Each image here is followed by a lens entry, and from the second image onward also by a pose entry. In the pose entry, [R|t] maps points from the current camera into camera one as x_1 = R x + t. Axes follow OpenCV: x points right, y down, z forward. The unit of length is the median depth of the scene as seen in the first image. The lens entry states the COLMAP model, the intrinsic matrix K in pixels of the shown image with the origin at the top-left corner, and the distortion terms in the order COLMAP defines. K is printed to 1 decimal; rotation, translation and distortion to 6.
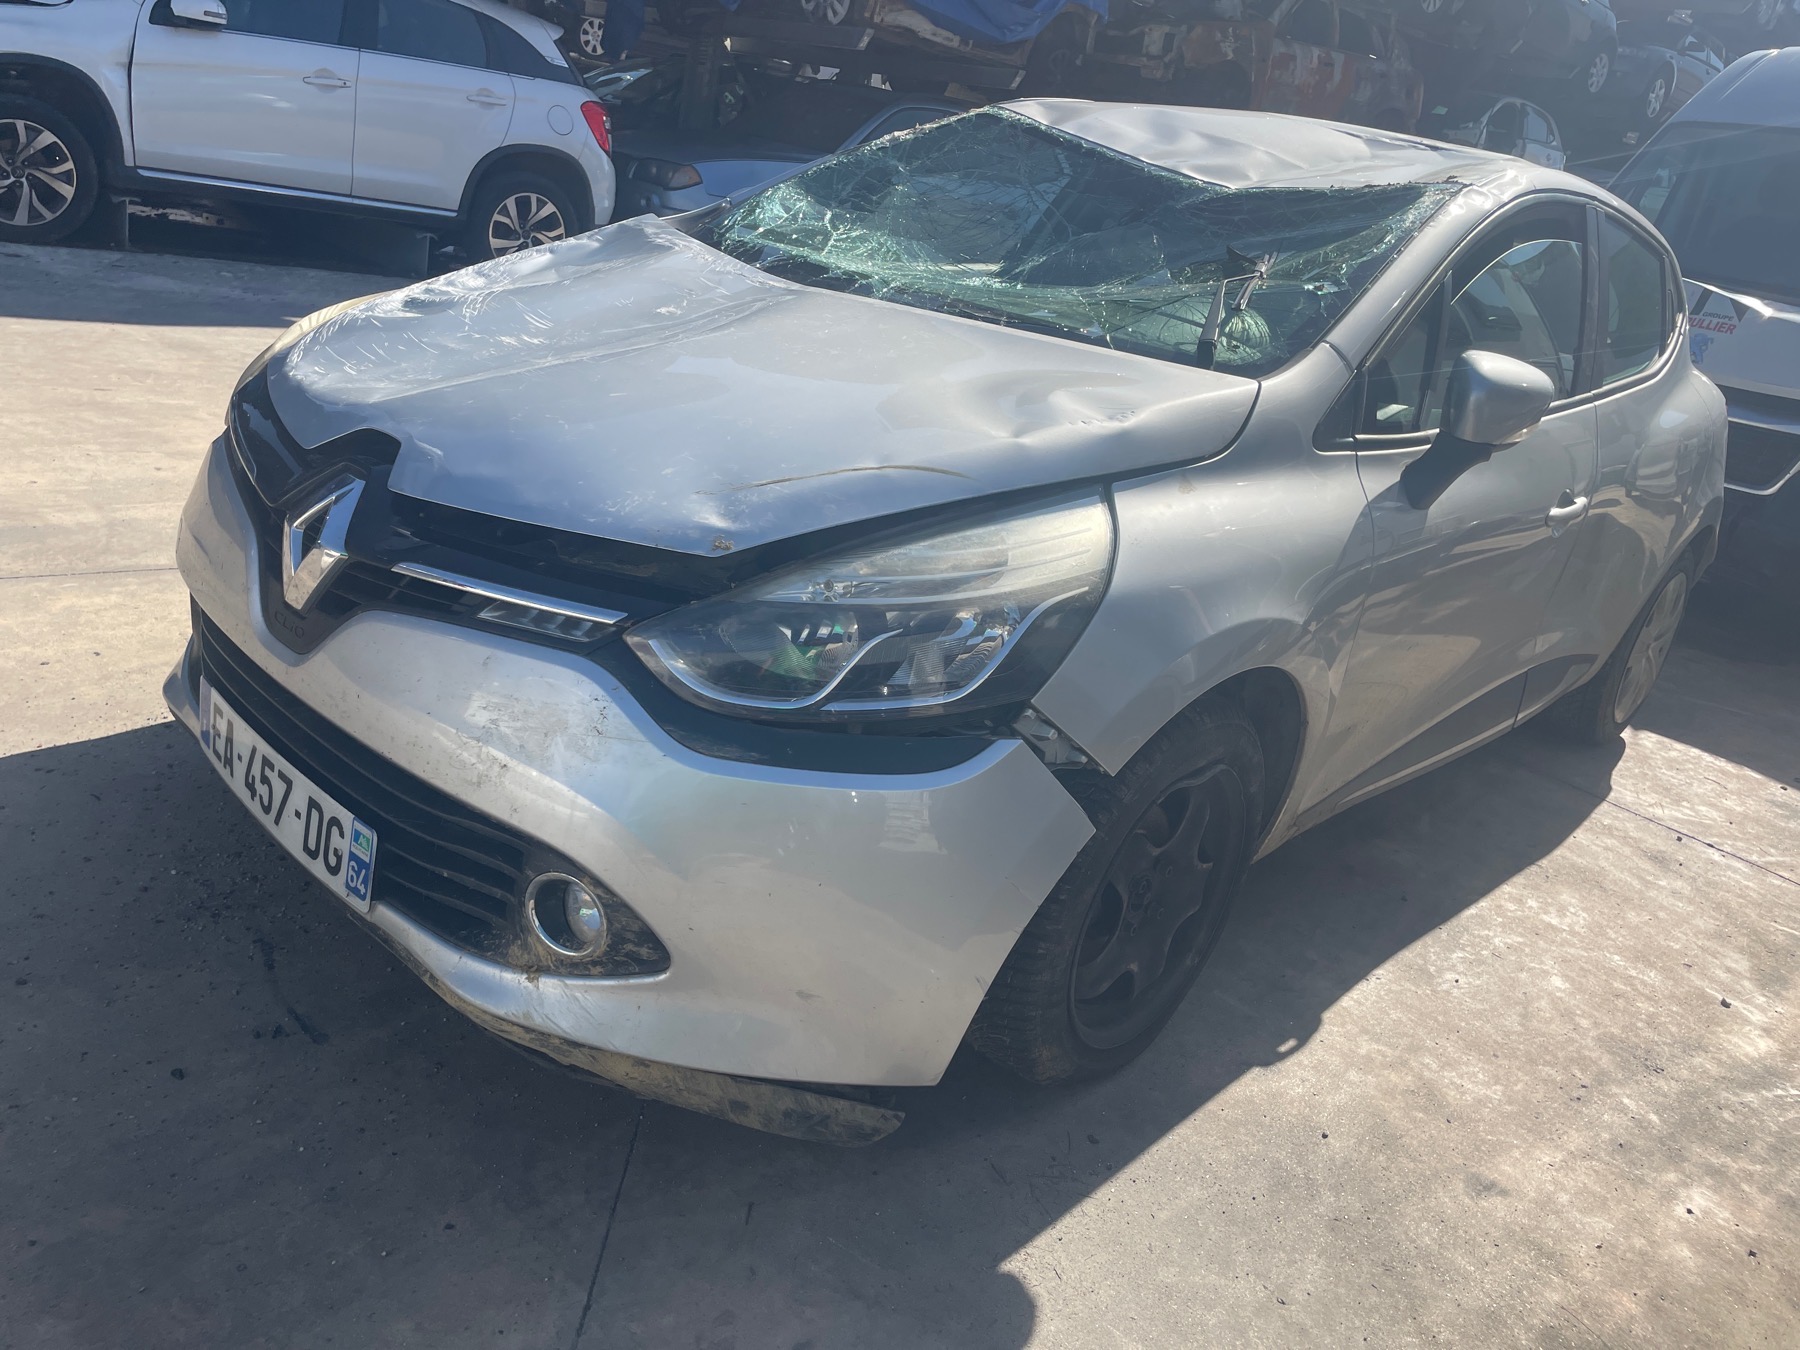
lens RADIAL K [[1355.2, 0, 900.0], [0, 1355.2, 675.0], [0, 0, 1]] dist [0.079936, -0.103604]
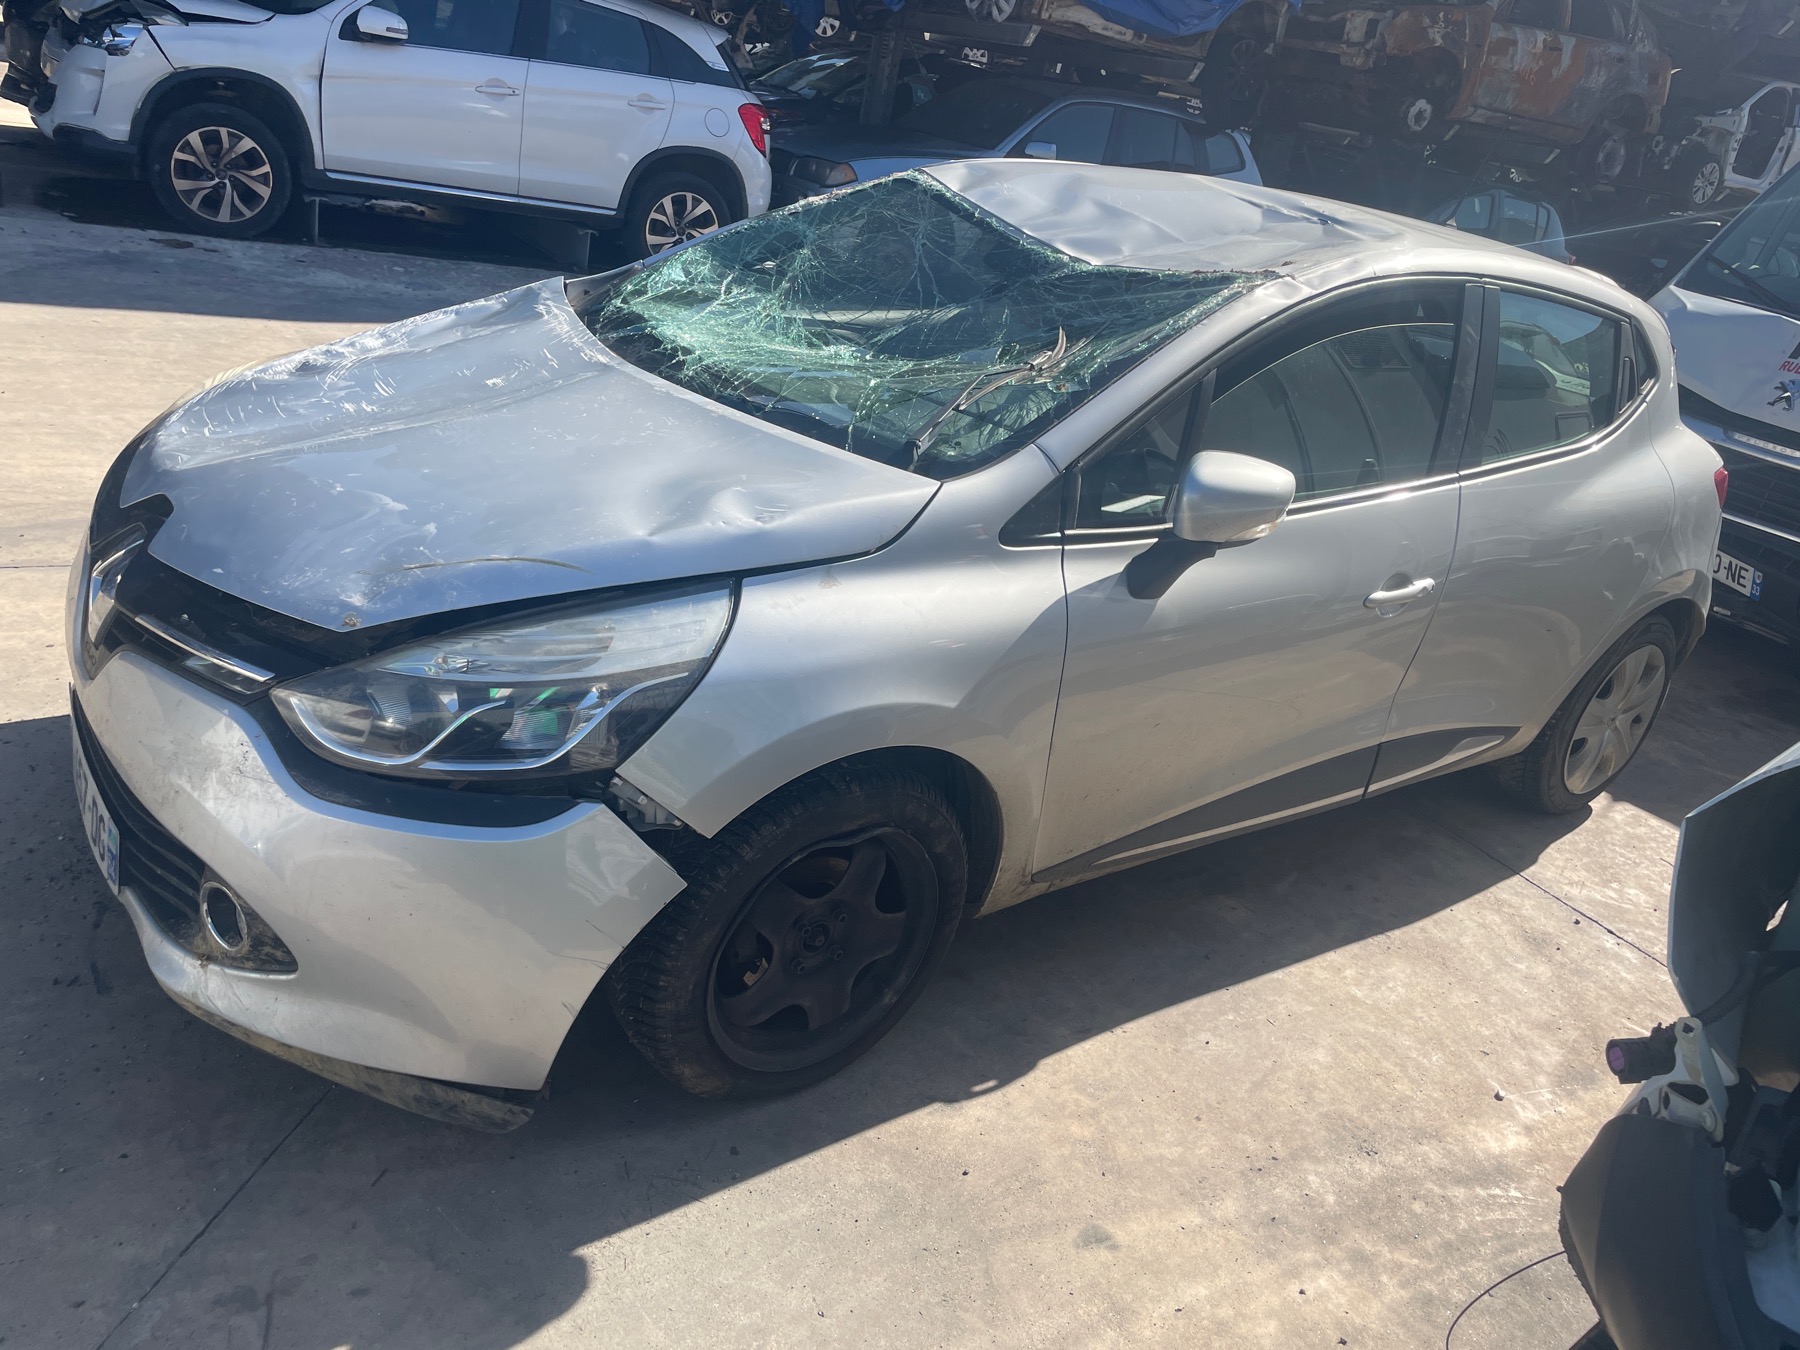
lens RADIAL K [[1355.2, 0, 900.0], [0, 1355.2, 675.0], [0, 0, 1]] dist [0.079936, -0.103604]
pose [[0.983363, 0.070436, -0.167439, 0.304823], [-0.066792, 0.997393, 0.027303, -0.063957], [0.168926, -0.015666, 0.985504, -0.056891]]
